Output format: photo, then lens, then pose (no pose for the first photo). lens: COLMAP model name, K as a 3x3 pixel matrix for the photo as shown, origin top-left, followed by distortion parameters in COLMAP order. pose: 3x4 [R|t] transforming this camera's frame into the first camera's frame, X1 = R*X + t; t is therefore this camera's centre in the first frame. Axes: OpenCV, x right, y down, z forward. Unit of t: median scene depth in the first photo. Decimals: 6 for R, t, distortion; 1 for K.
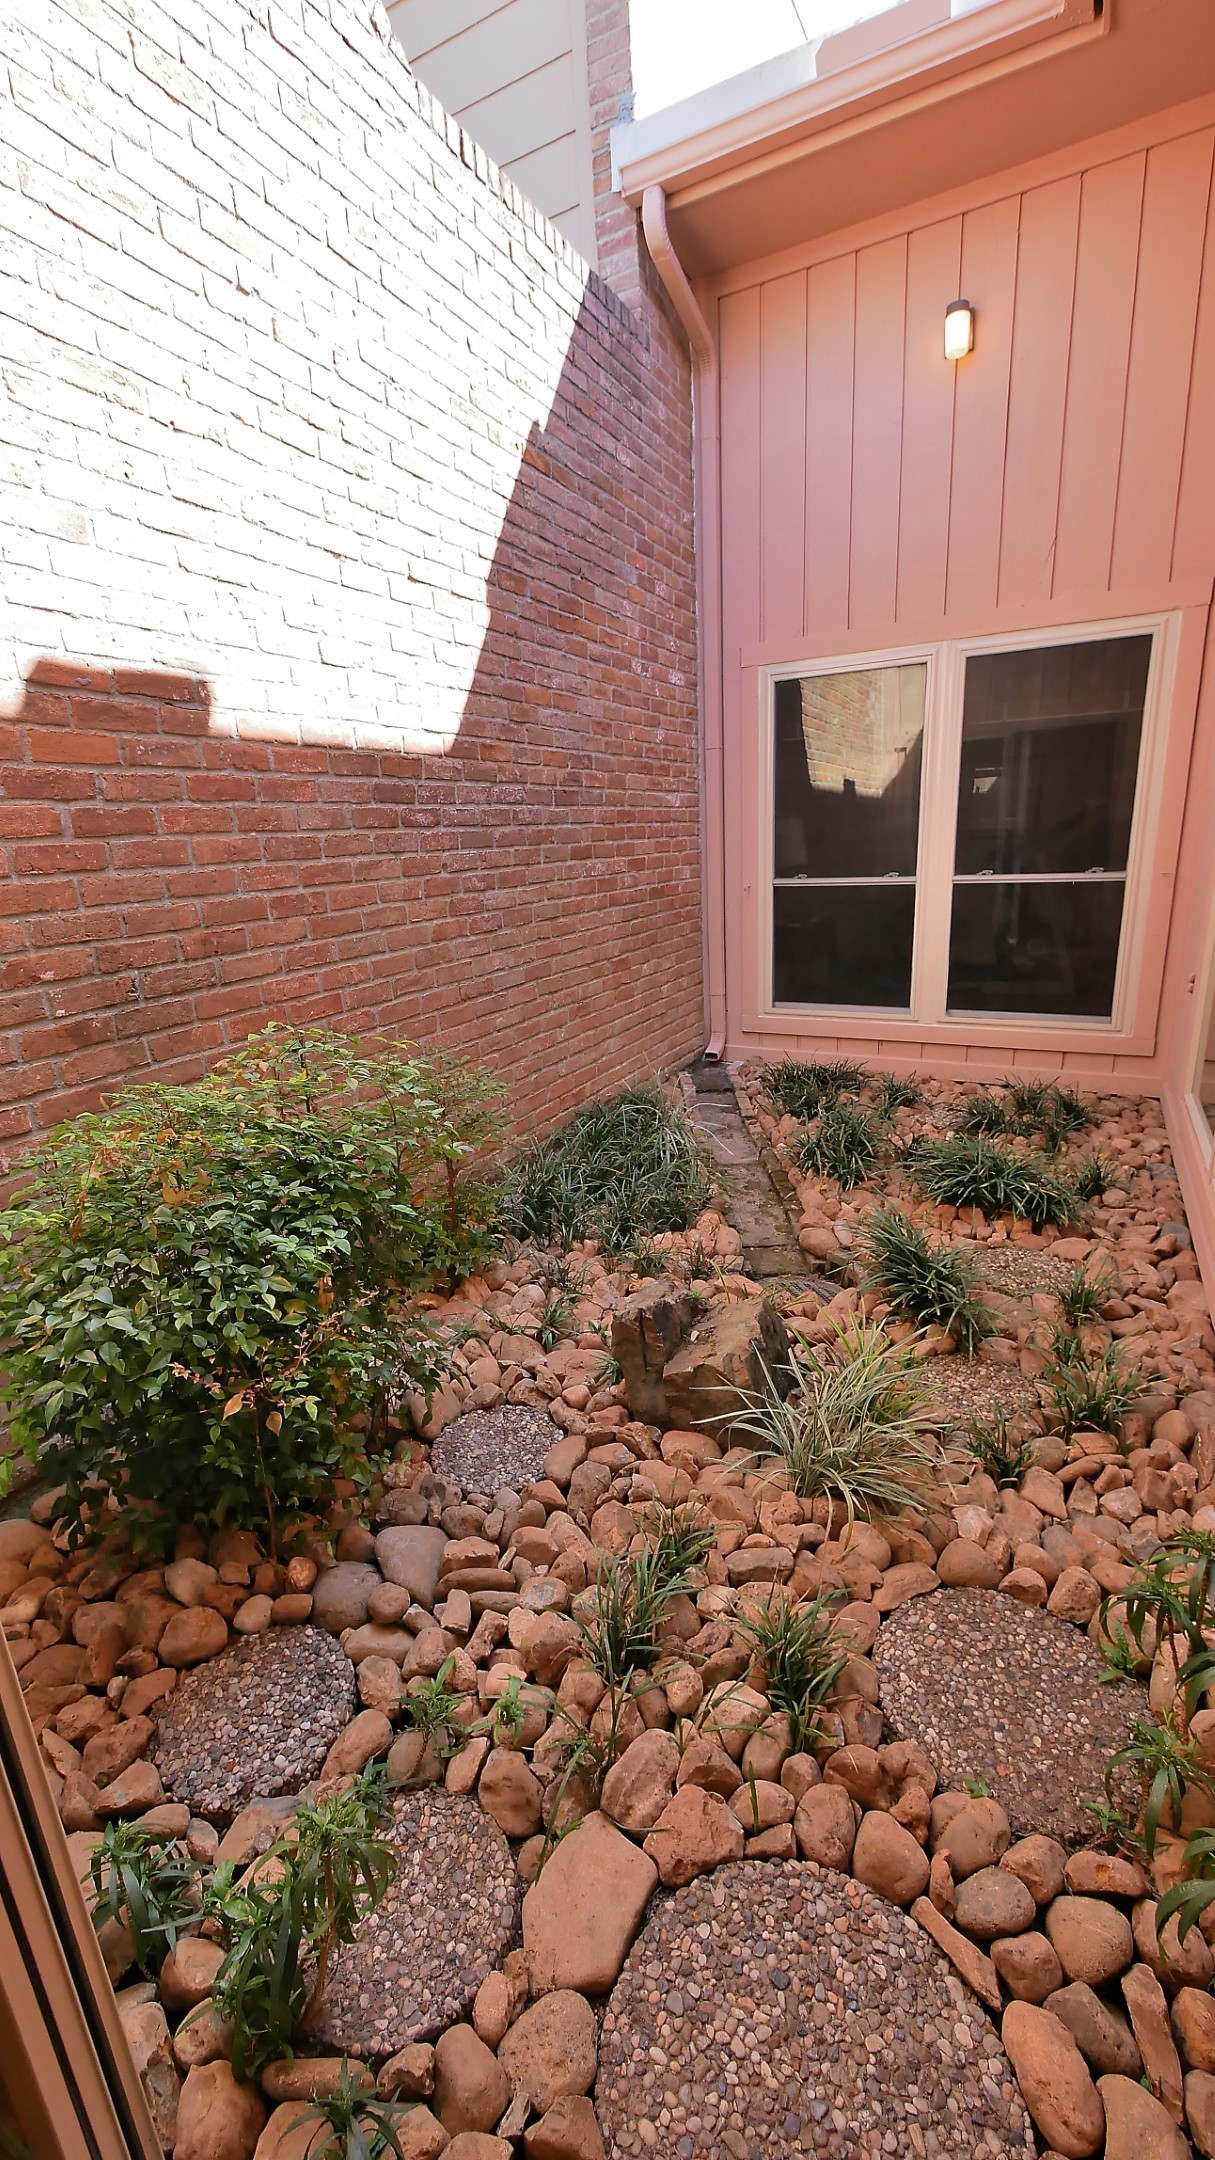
lens RADIAL K [[893.9, 0, 619.1], [0, 893.9, 1087.2], [0, 0, 1]] dist [-0.003653, -0.000152]
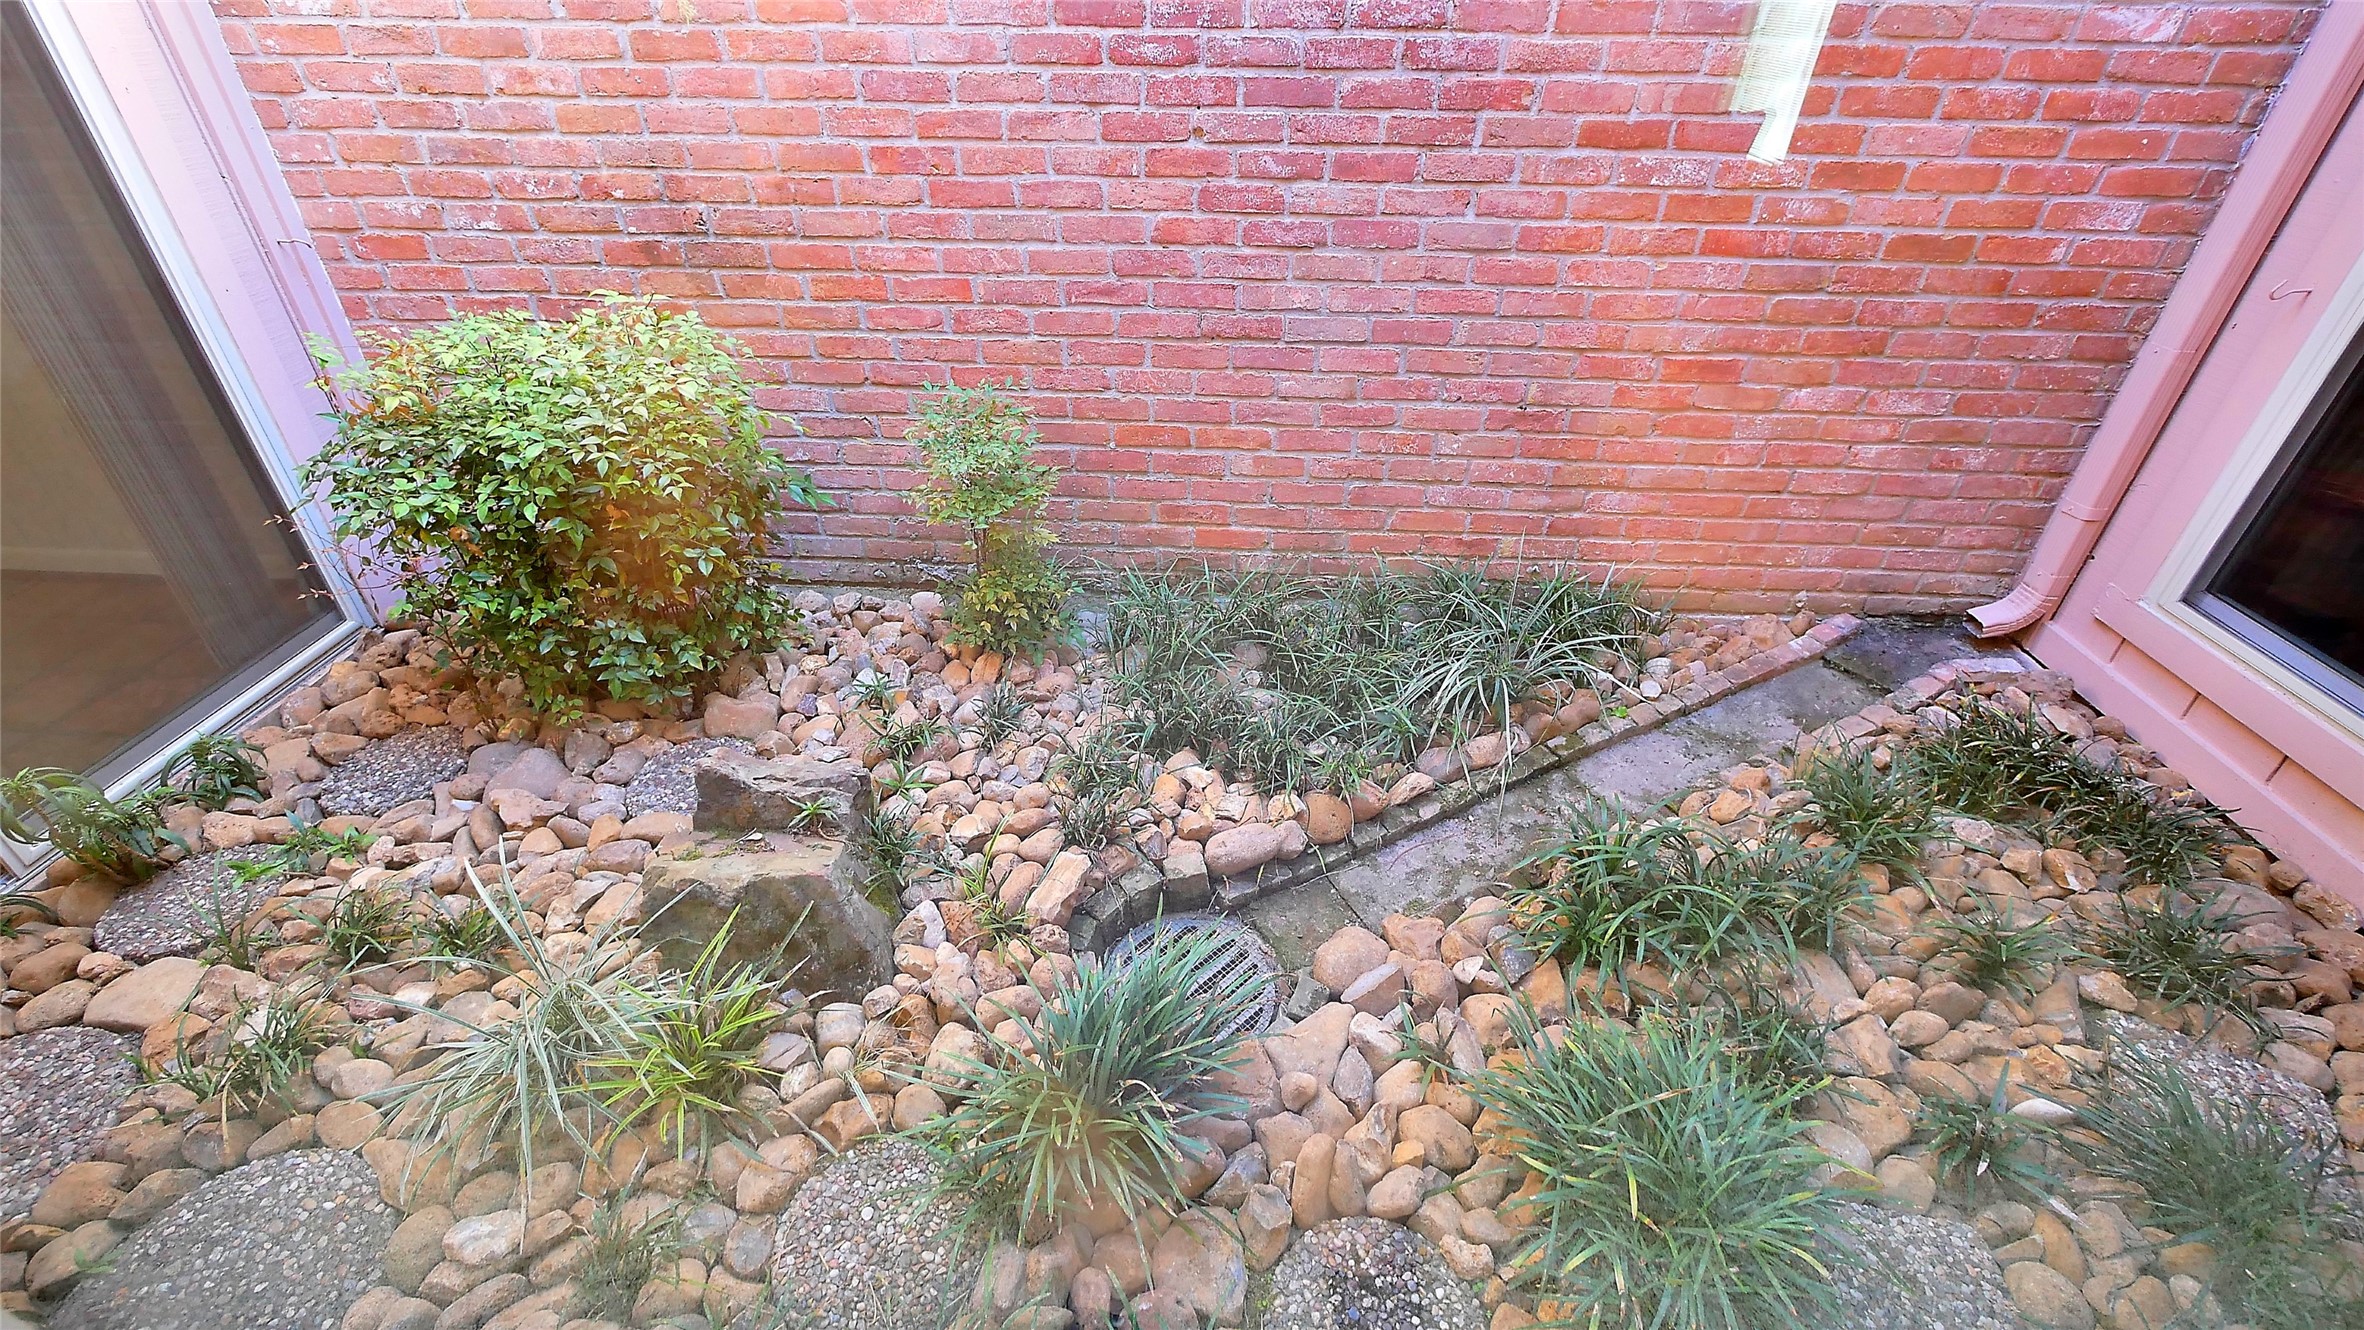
lens RADIAL K [[978.3, 0, 1184.4], [0, 978.3, 640.5], [0, 0, 1]] dist [-0.003653, -0.000152]
pose [[0.407126, 0.544686, -0.733189, 0.704871], [-0.277174, 0.838551, 0.469050, -0.344067], [0.870301, 0.012259, 0.492368, 0.811773]]
